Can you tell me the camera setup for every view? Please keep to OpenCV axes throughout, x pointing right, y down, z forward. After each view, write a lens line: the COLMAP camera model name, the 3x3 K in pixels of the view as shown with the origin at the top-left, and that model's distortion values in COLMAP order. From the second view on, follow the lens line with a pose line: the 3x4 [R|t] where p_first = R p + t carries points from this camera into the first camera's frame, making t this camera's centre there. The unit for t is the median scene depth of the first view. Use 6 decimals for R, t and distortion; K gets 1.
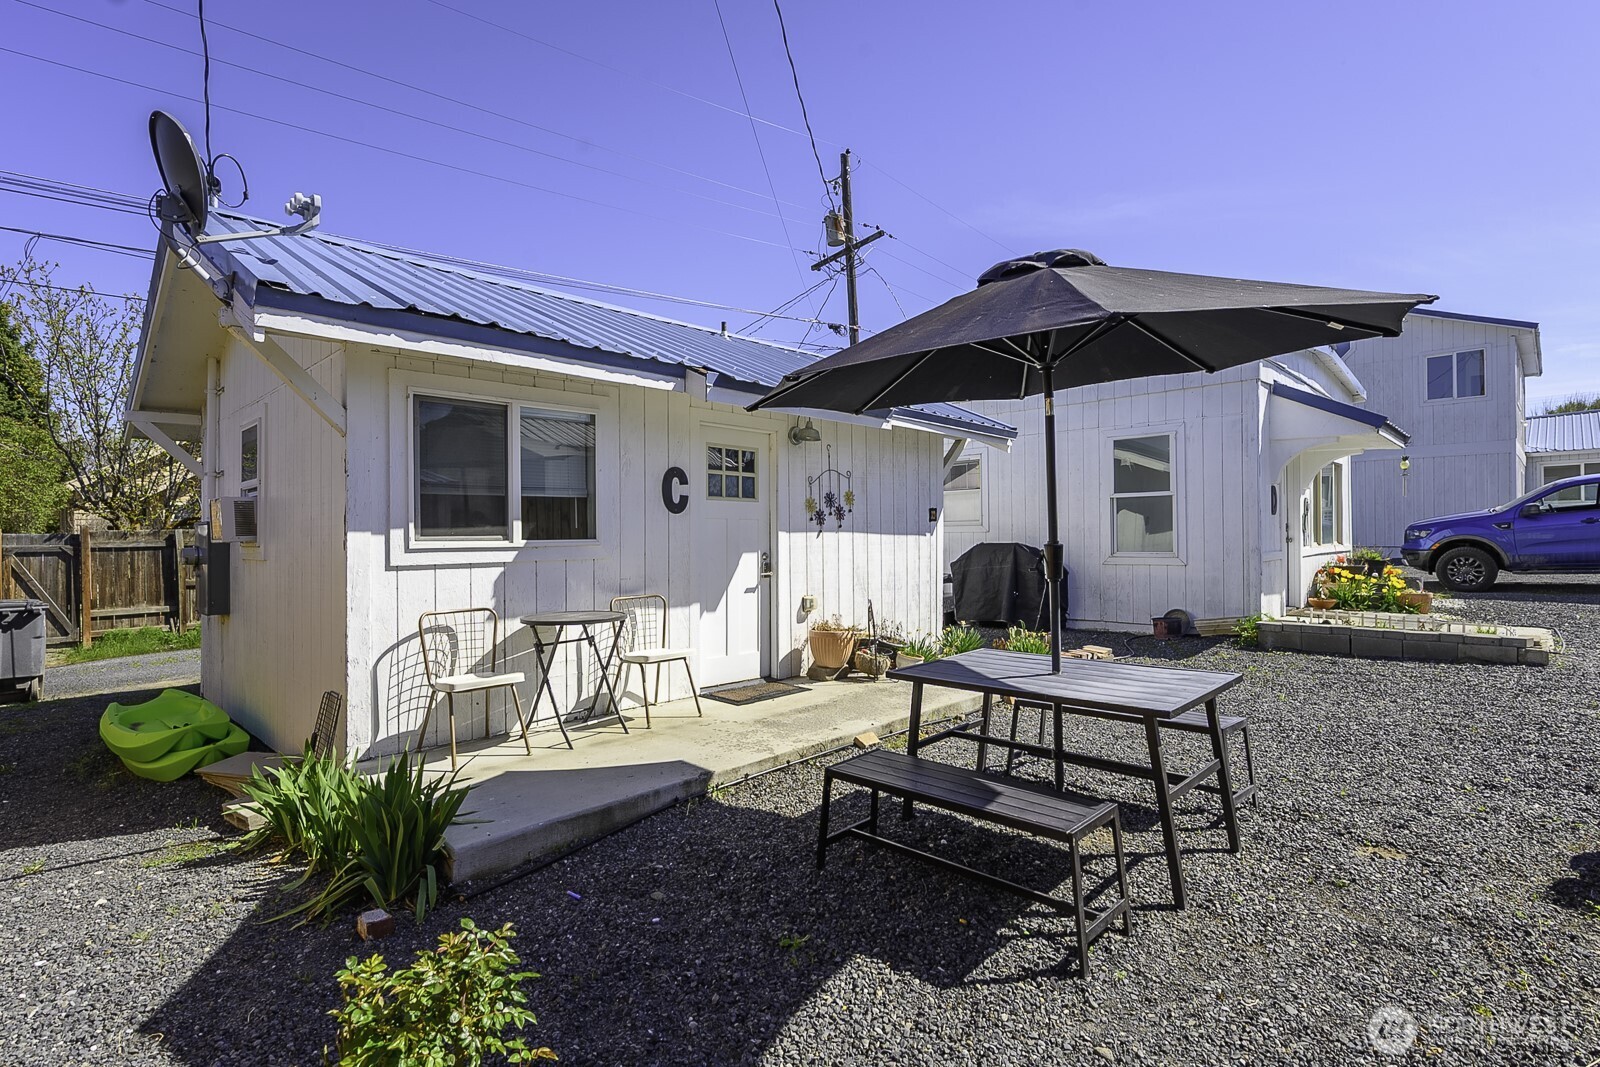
lens RADIAL K [[768.3, 0, 800.0], [0, 768.3, 533.5], [0, 0, 1]] dist [0.002228, 0.000247]
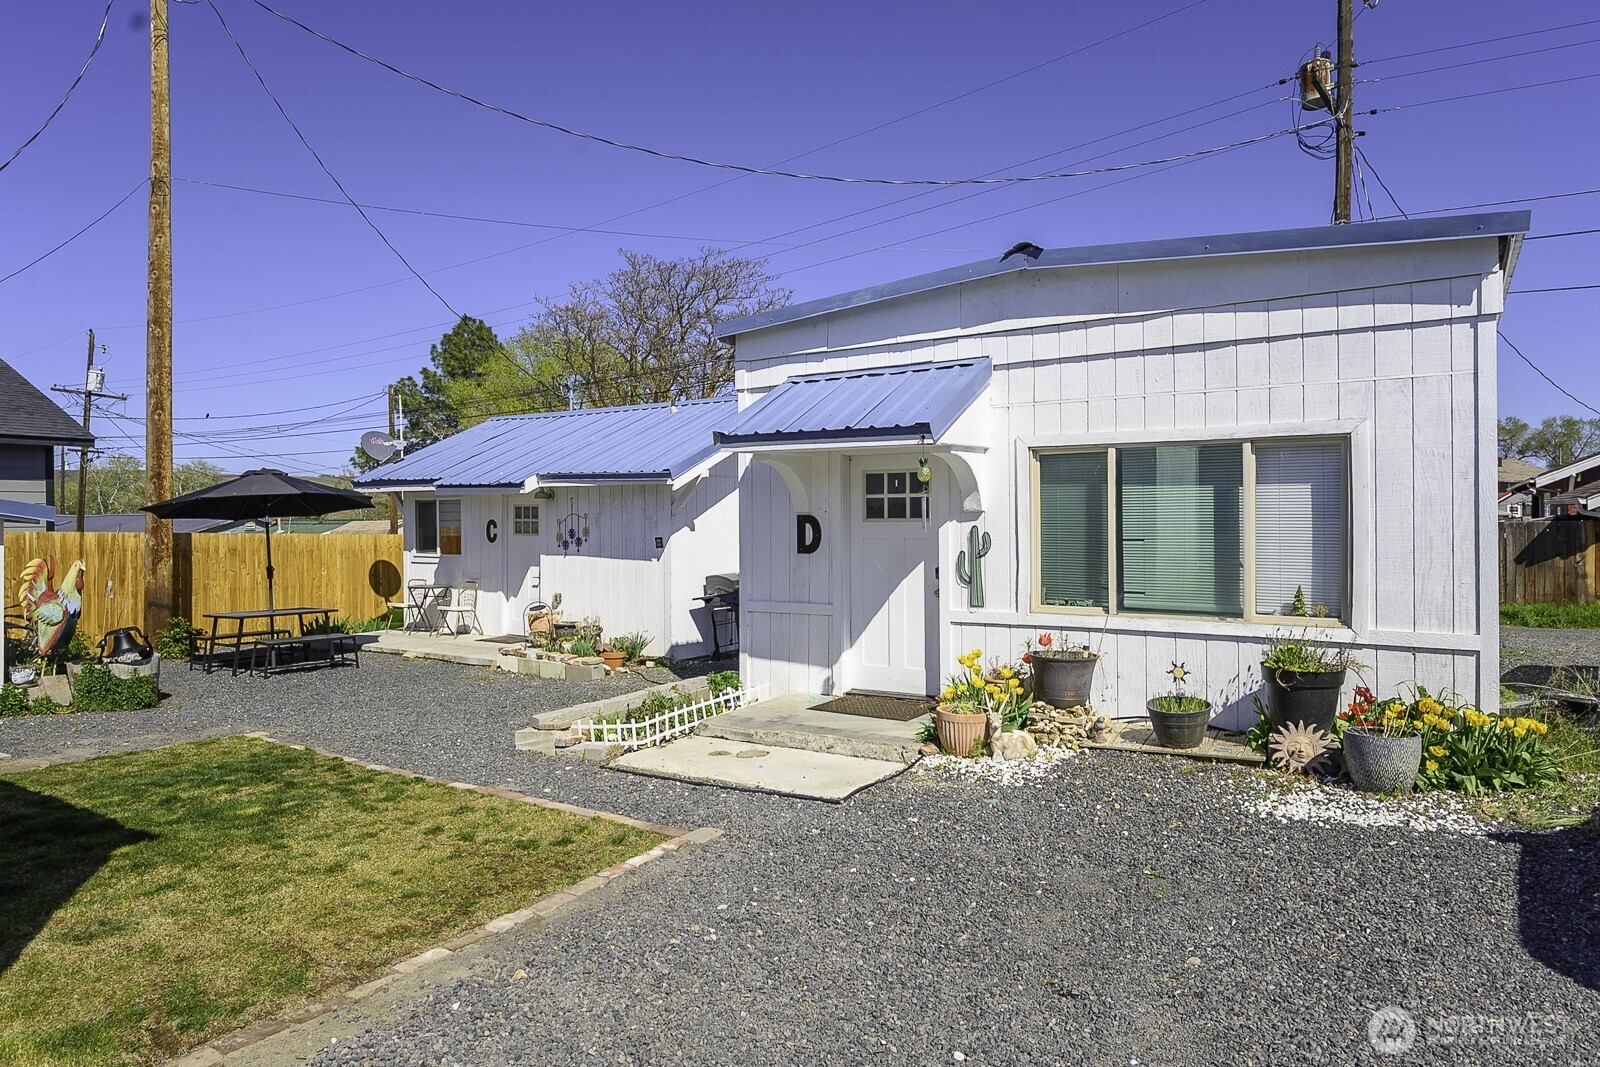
lens RADIAL K [[982.7, 0, 802.7], [0, 982.7, 519.2], [0, 0, 1]] dist [-0.001456, 0.000110]
pose [[0.183692, 0.008377, -0.982948, 2.064652], [0.004978, 0.999943, 0.009452, -0.088976], [0.982971, -0.006629, 0.183640, 1.093159]]
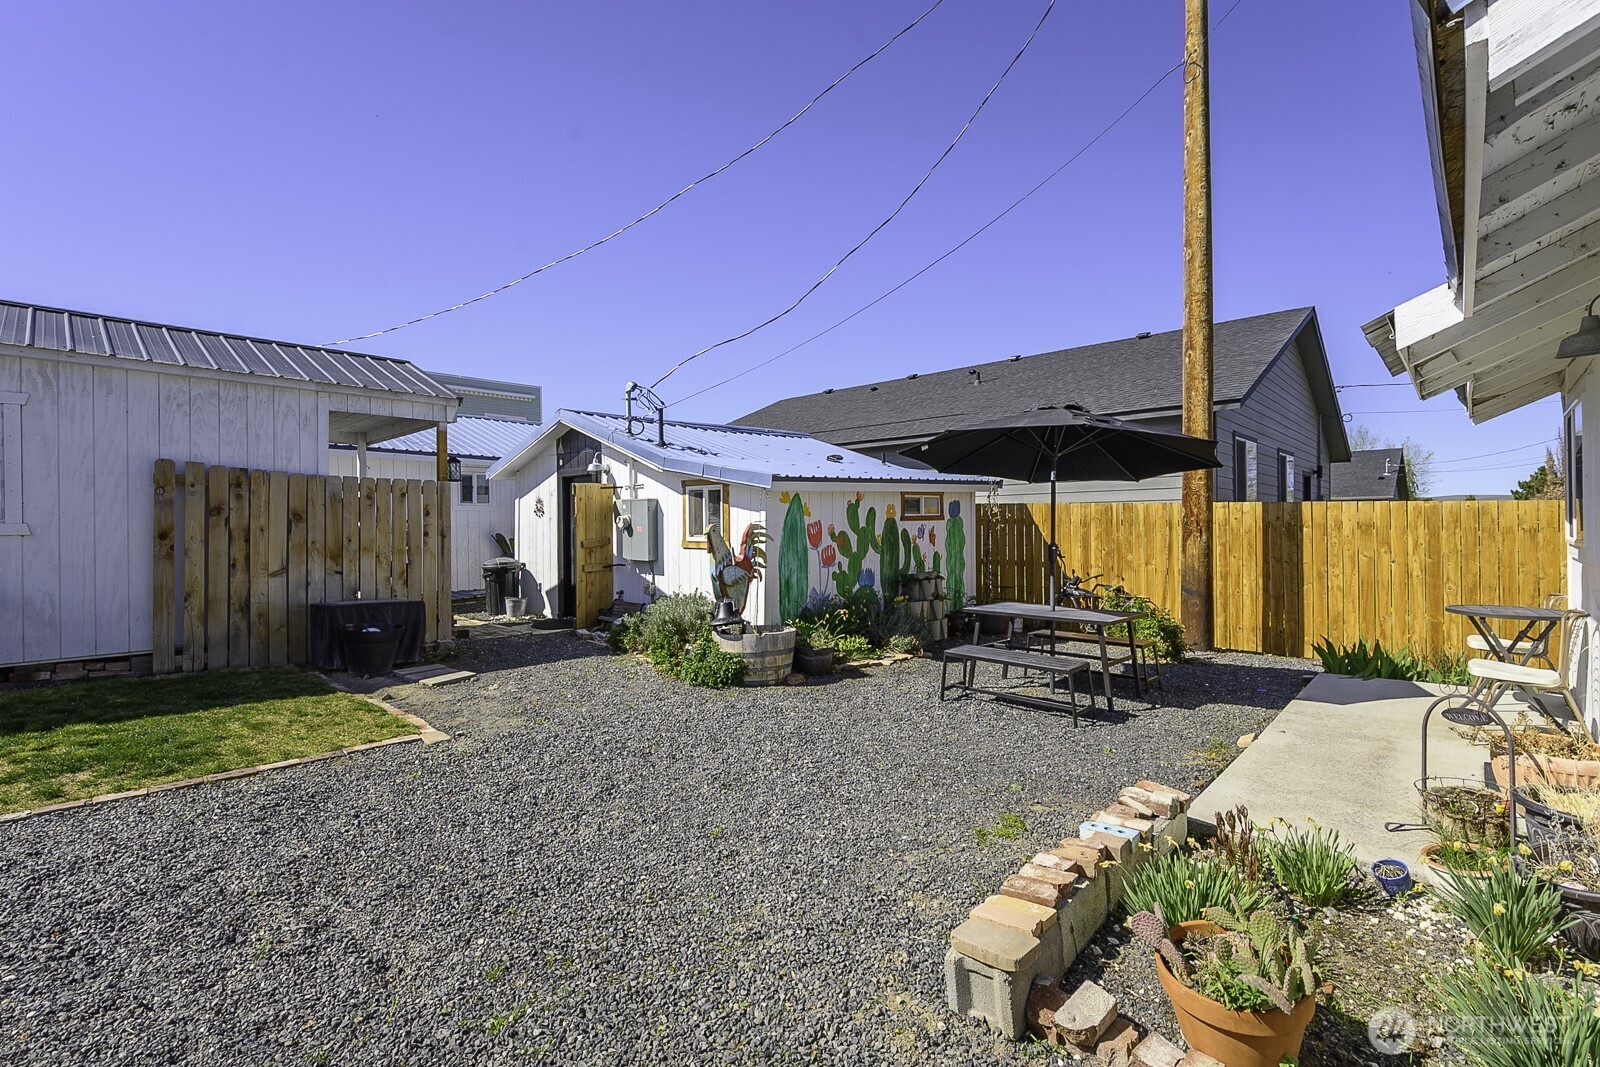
lens RADIAL K [[720.7, 0, 796.2], [0, 720.7, 529.0], [0, 0, 1]] dist [0.000449, 0.000025]
pose [[-0.999583, 0.023683, -0.016493, 0.489799], [0.023590, 0.999705, 0.005812, -0.023979], [0.016626, 0.005420, -0.999847, 1.360311]]
